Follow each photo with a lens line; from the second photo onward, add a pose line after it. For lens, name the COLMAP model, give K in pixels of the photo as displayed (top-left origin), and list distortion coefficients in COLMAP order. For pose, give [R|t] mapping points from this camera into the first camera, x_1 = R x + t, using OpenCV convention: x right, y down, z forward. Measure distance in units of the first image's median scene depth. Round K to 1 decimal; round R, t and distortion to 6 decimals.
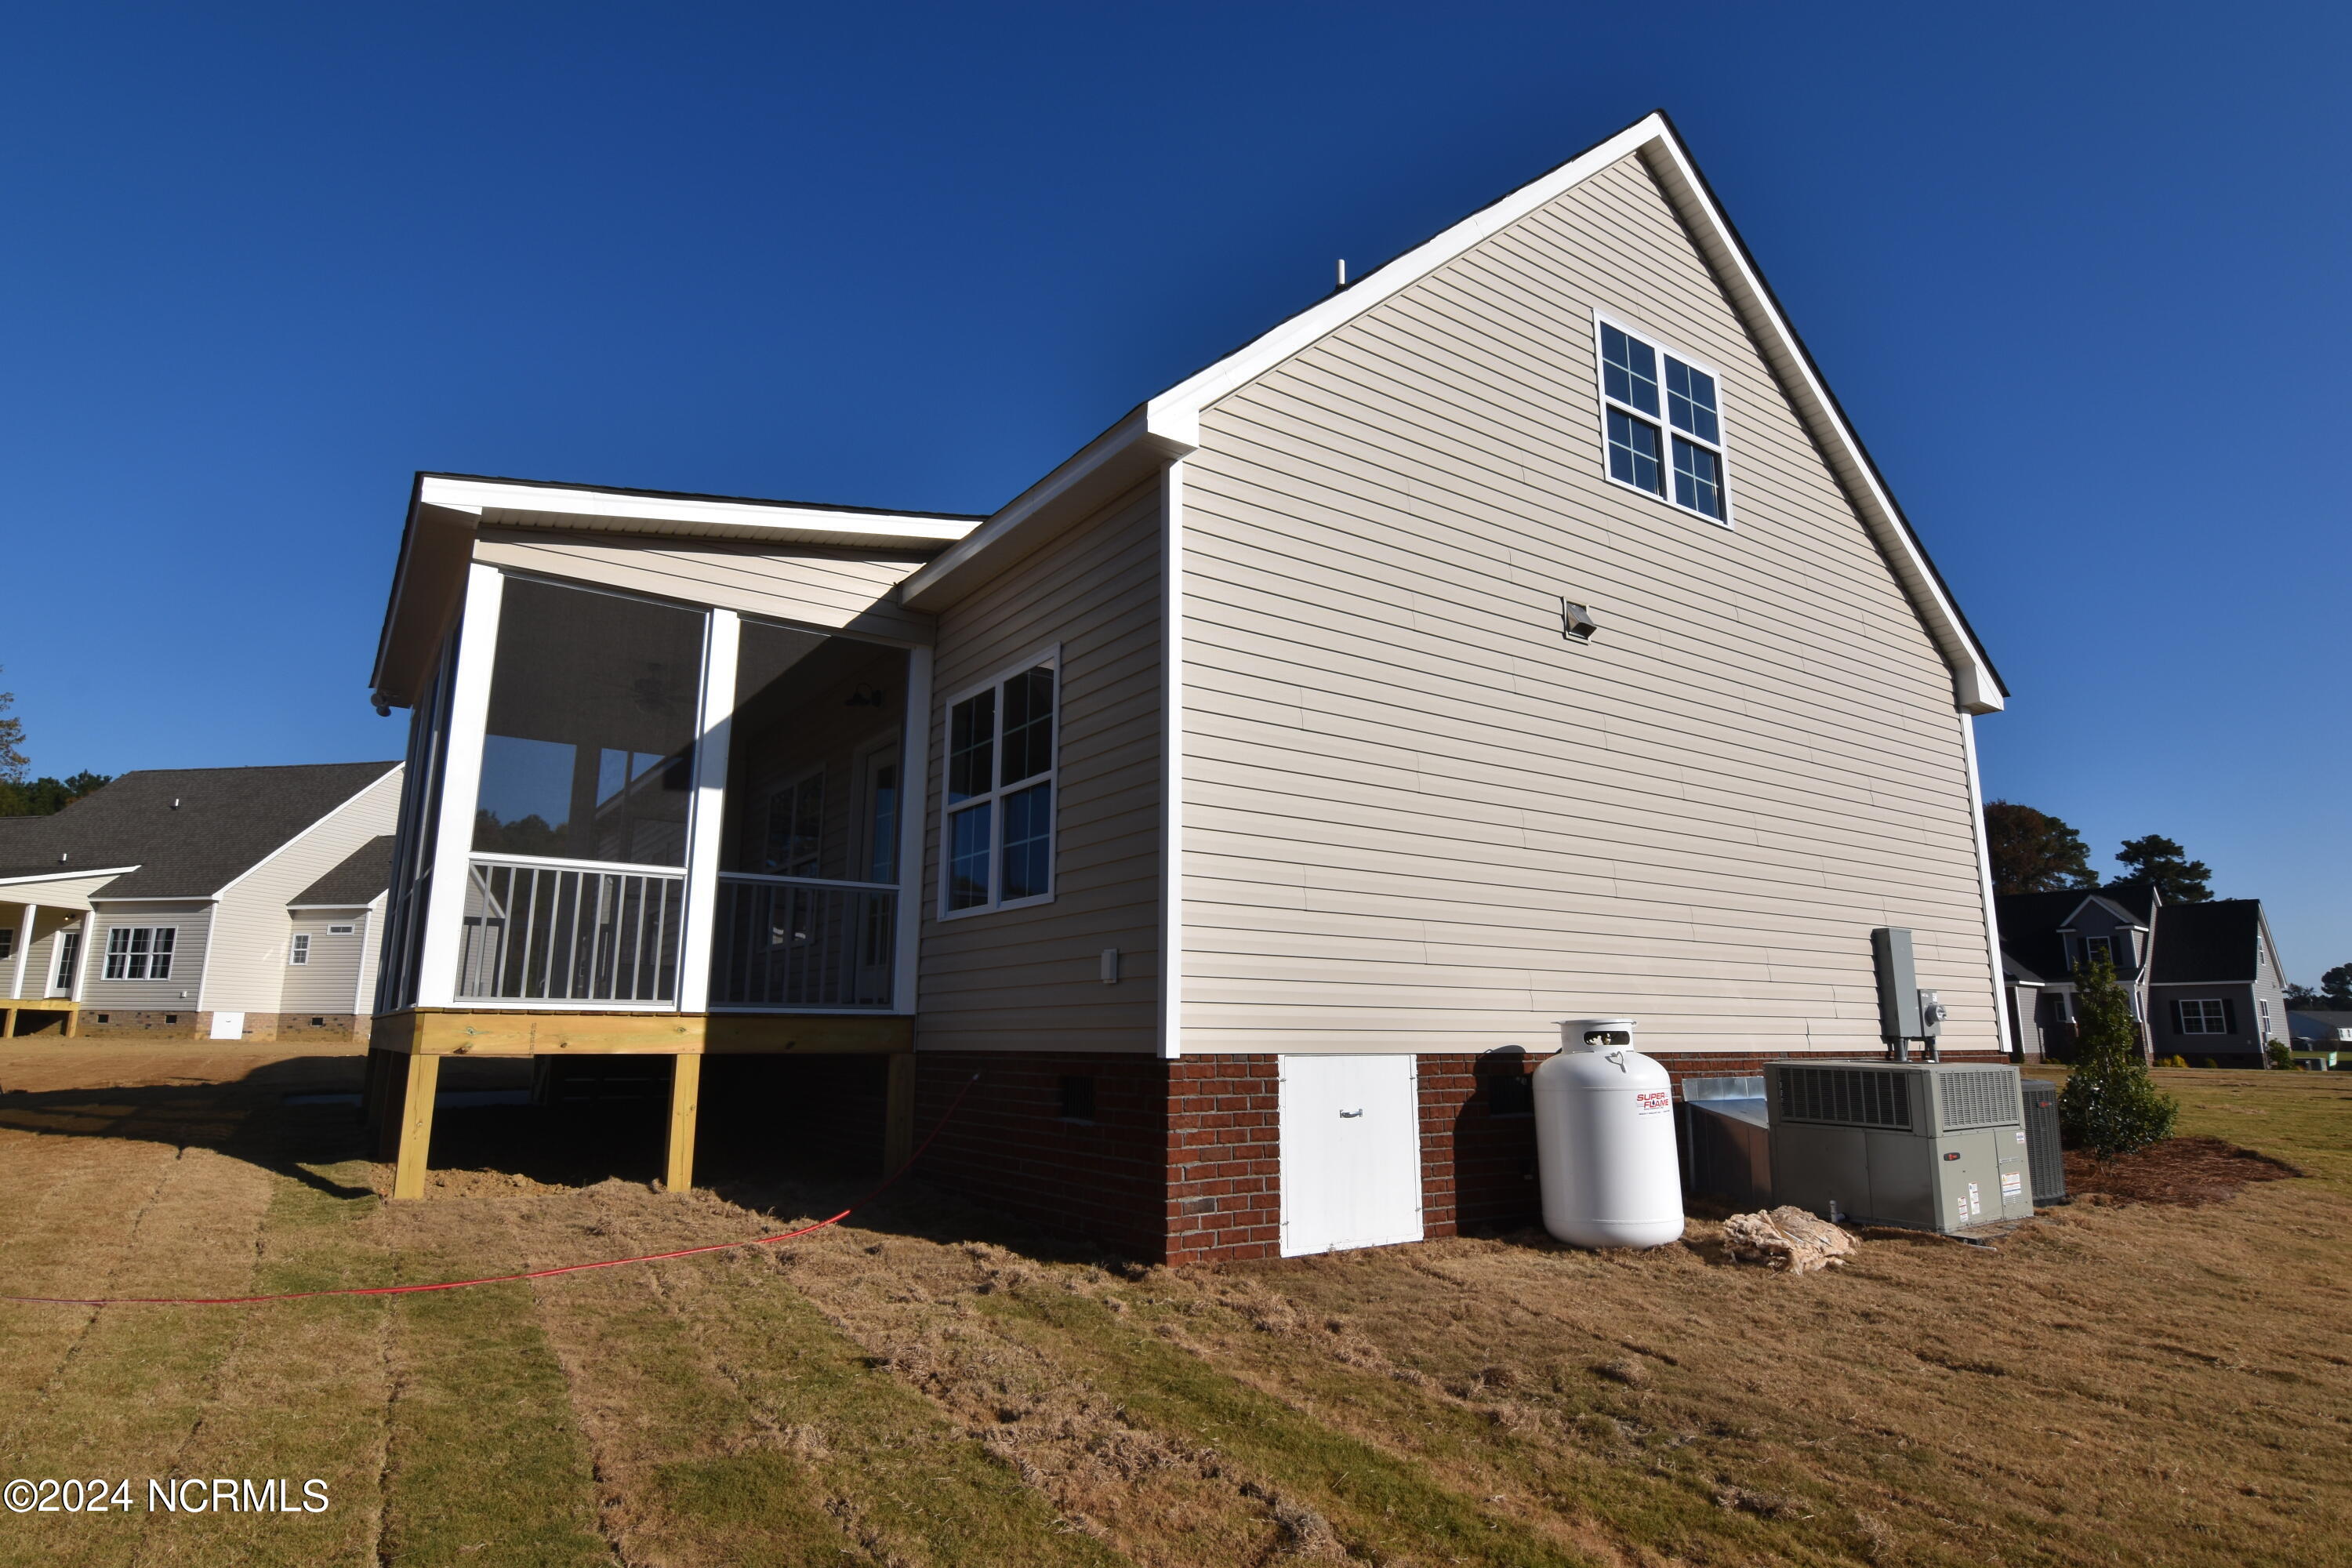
lens RADIAL K [[1260.0, 0, 1179.7], [0, 1260.0, 778.7], [0, 0, 1]] dist [-0.019613, -0.000484]
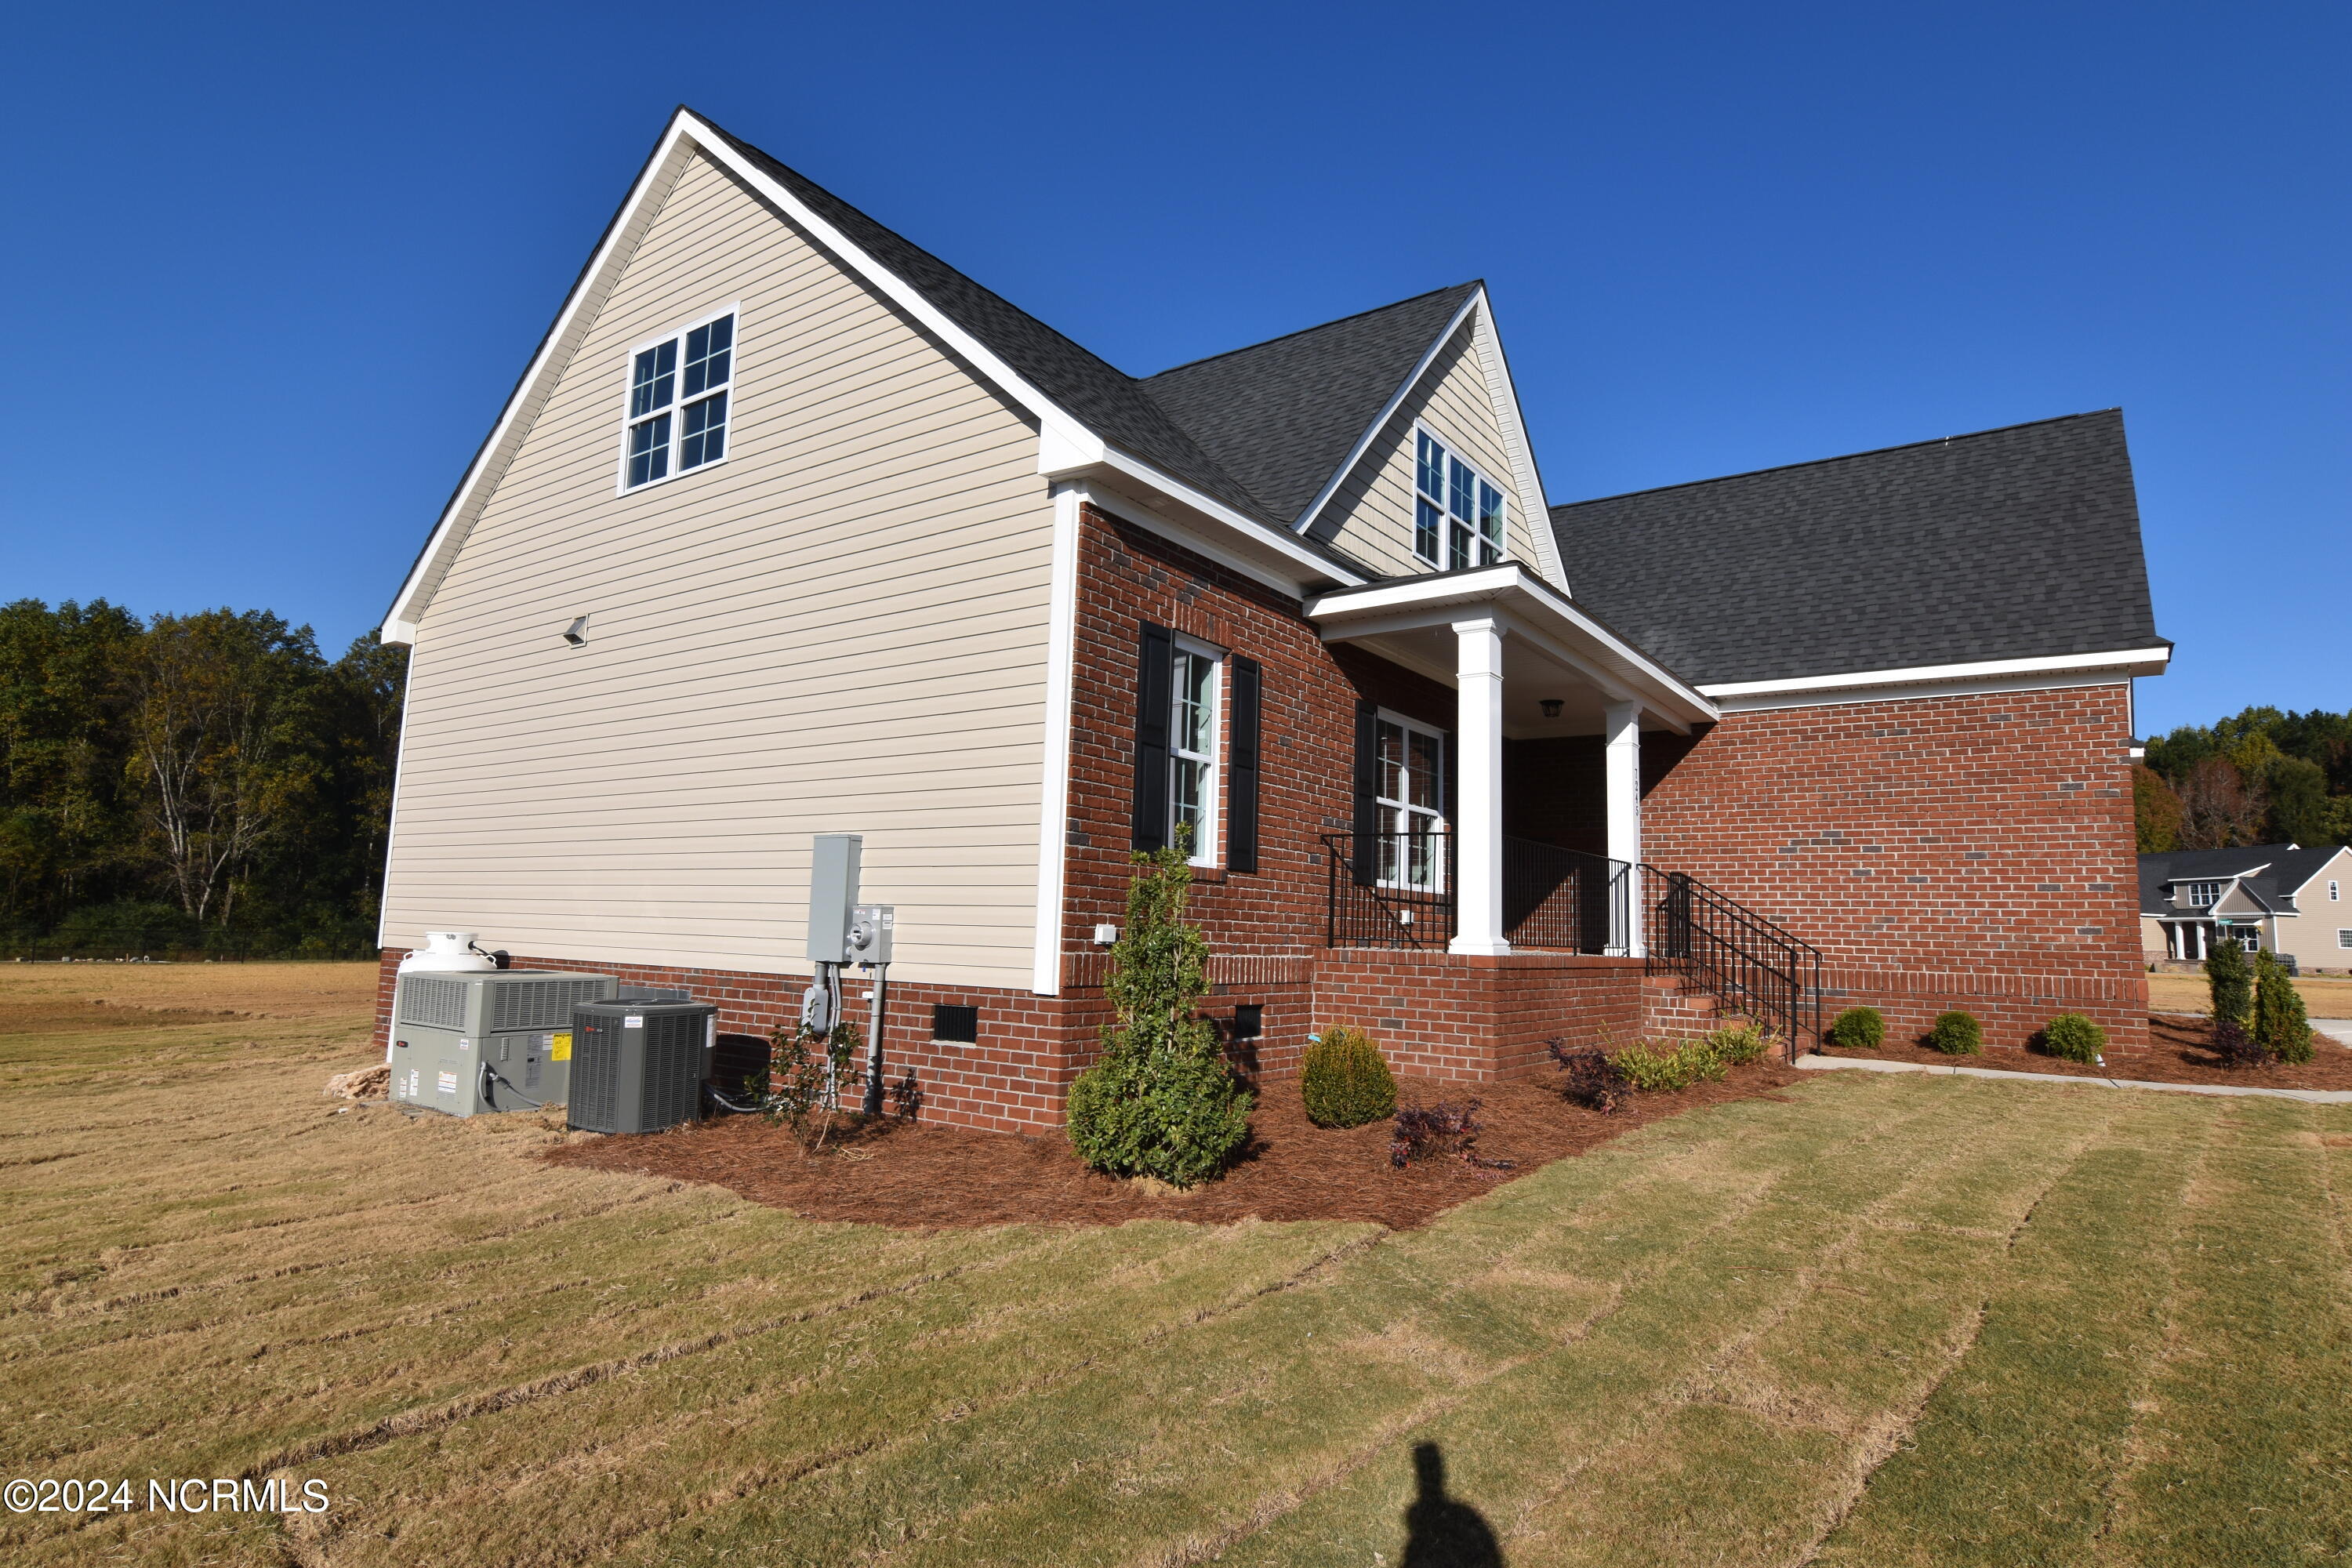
lens RADIAL K [[1260.0, 0, 1172.3], [0, 1260.0, 780.8], [0, 0, 1]] dist [-0.019613, -0.000484]
pose [[0.338039, -0.108332, -0.934876, 1.537740], [0.159580, 0.985567, -0.056504, 0.177770], [0.927504, -0.130087, 0.350448, 0.977246]]
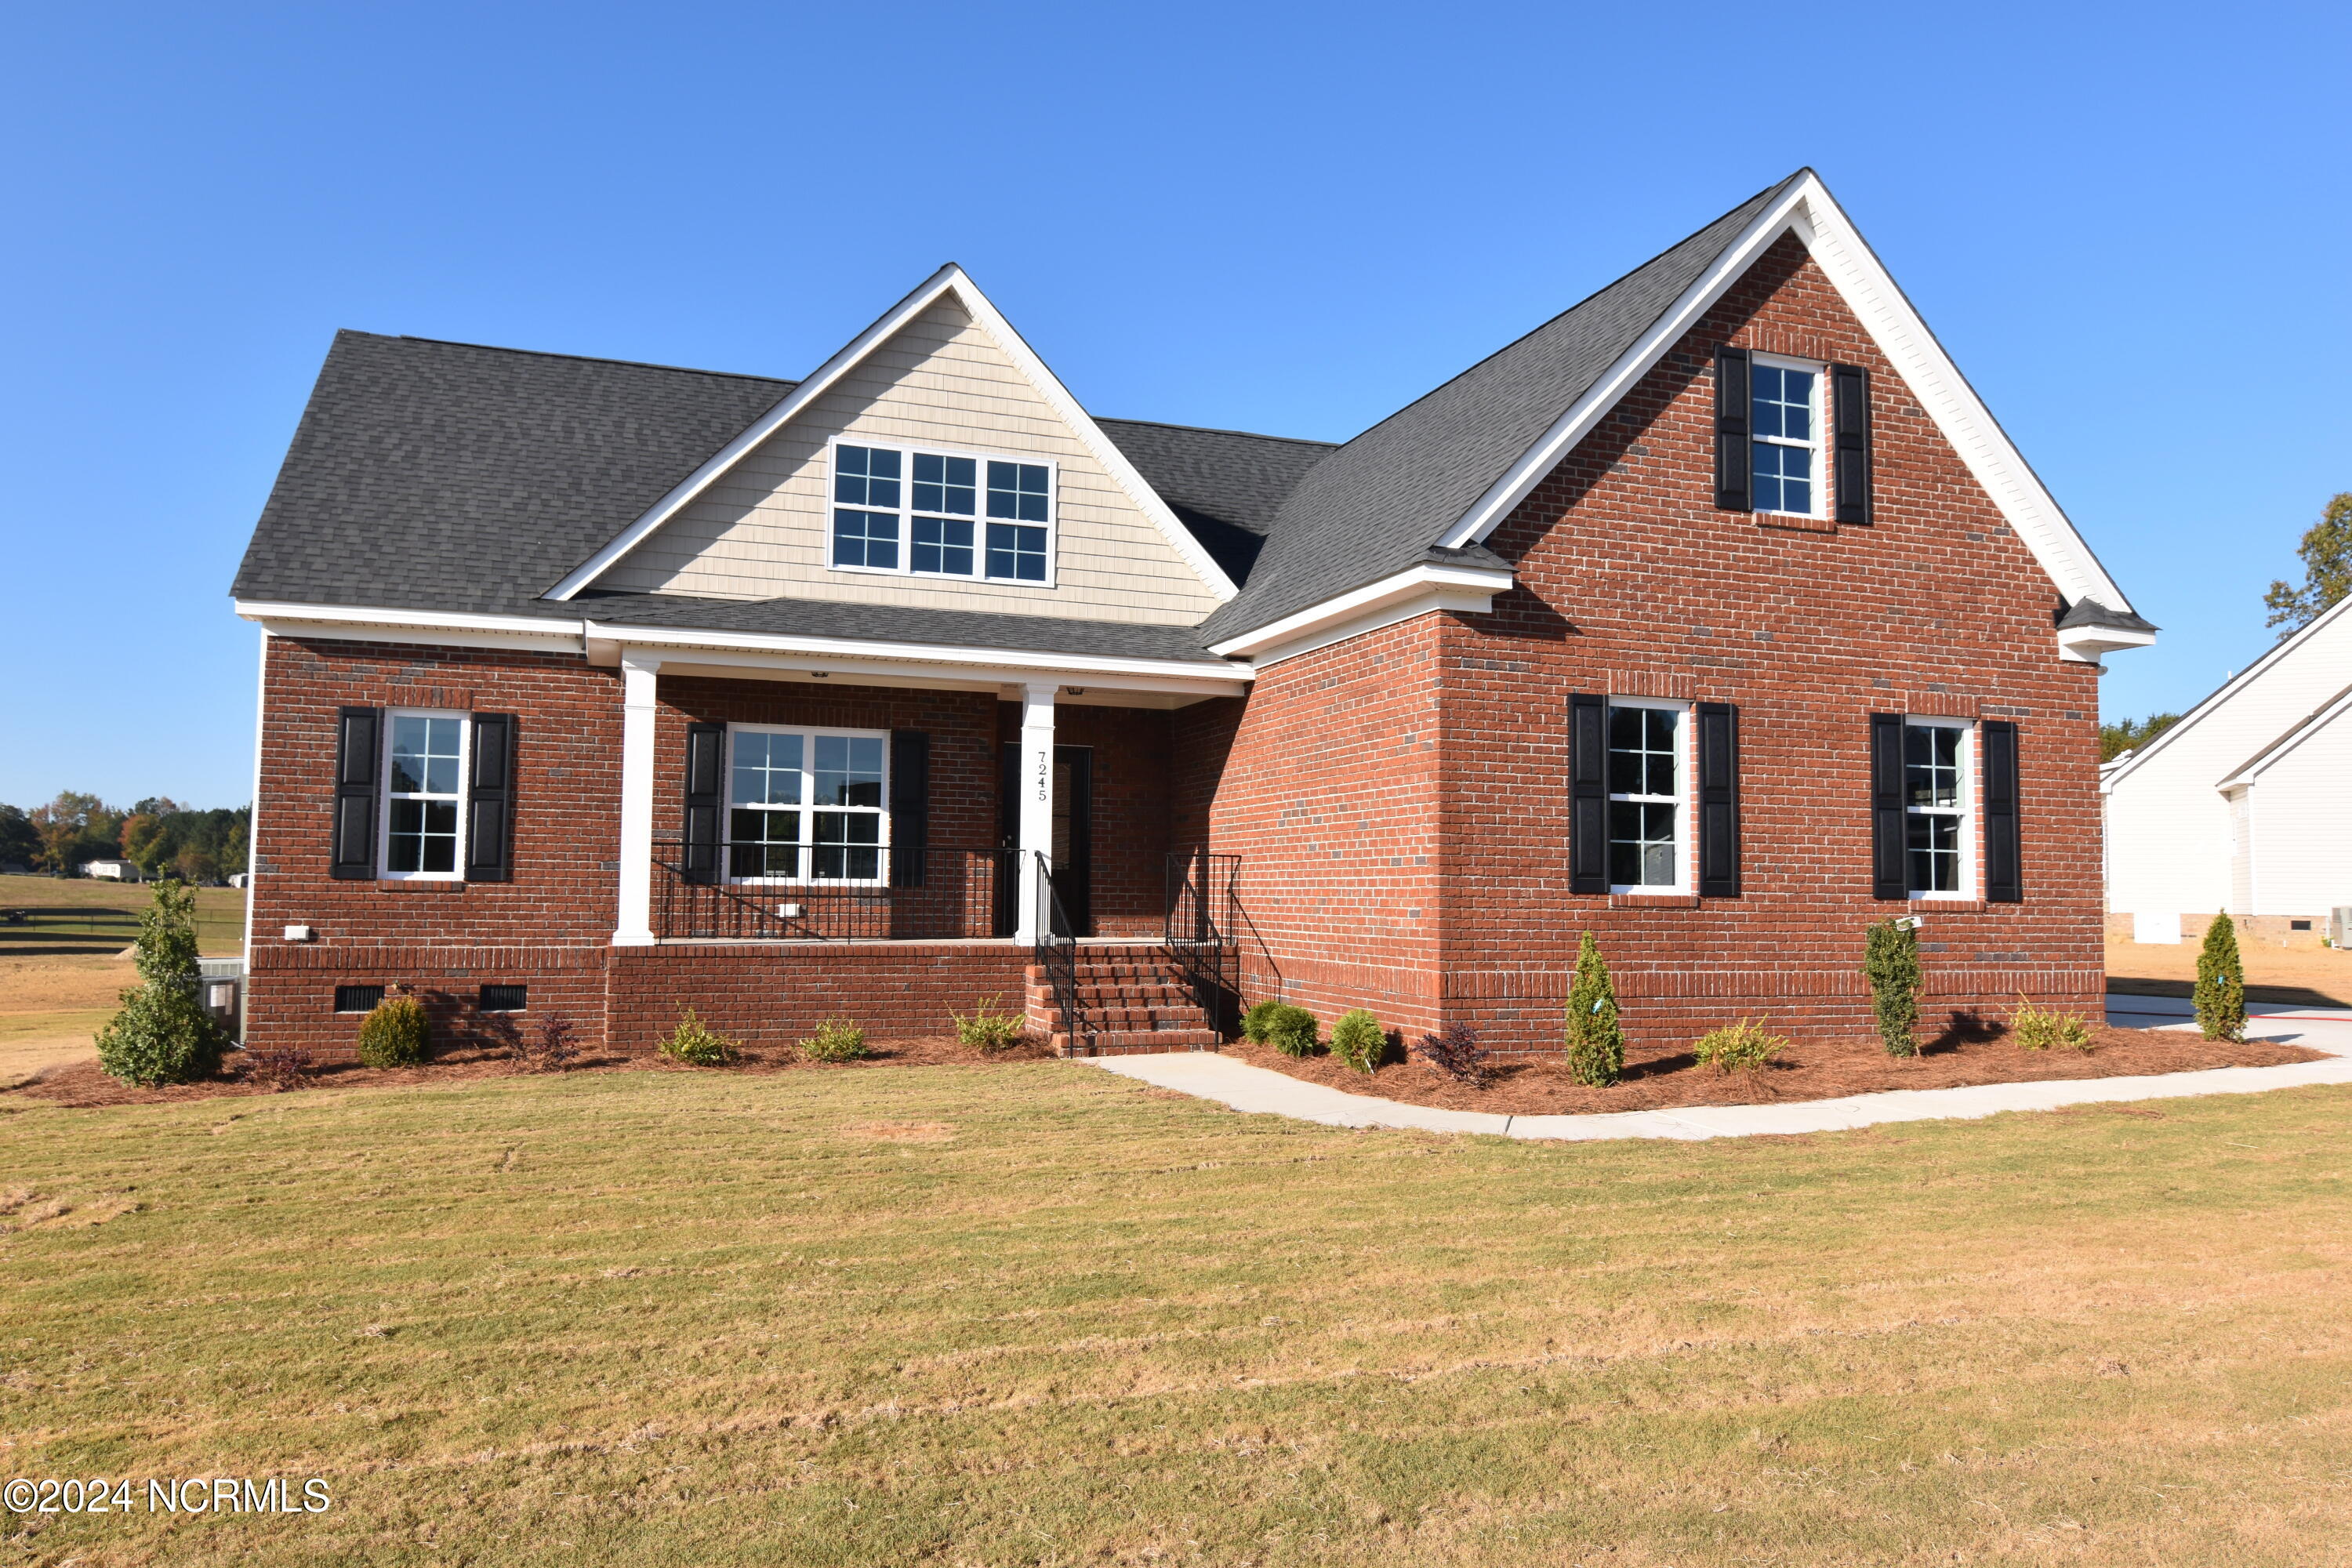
lens RADIAL K [[1598.1, 0, 1176.9], [0, 1598.1, 783.0], [0, 0, 1]] dist [0.000439, -0.018546]
pose [[-0.245192, -0.074796, -0.966585, 2.011706], [0.182774, 0.975574, -0.121855, 0.424584], [0.952090, -0.206545, -0.225532, 2.395434]]
